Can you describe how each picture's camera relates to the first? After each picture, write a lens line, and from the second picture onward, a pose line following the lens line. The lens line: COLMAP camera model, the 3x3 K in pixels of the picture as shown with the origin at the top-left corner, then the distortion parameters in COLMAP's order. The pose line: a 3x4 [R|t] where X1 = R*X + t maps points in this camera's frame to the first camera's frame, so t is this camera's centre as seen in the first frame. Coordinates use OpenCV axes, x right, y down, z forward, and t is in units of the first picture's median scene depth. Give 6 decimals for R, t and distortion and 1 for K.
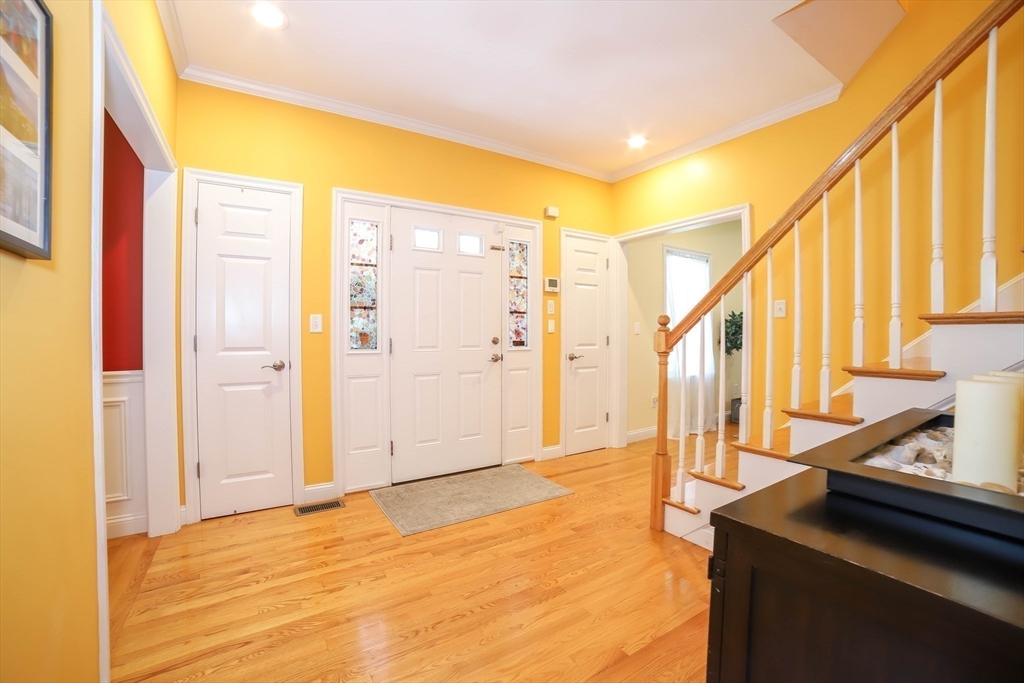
lens RADIAL K [[415.5, 0, 517.9], [0, 415.5, 331.4], [0, 0, 1]] dist [-0.104168, 0.034044]
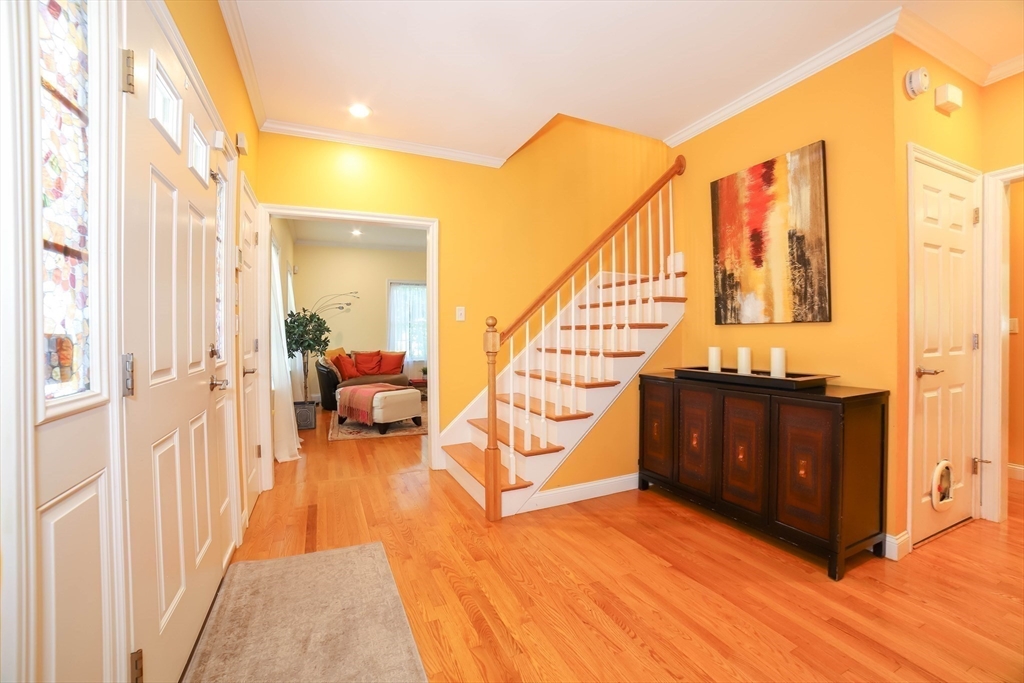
lens RADIAL K [[415.5, 0, 517.9], [0, 415.5, 331.4], [0, 0, 1]] dist [-0.104168, 0.034044]
pose [[0.159381, 0.000919, 0.987217, -0.758124], [0.003179, 0.999994, -0.001444, 0.000042], [-0.987212, 0.003369, 0.159377, 0.835042]]
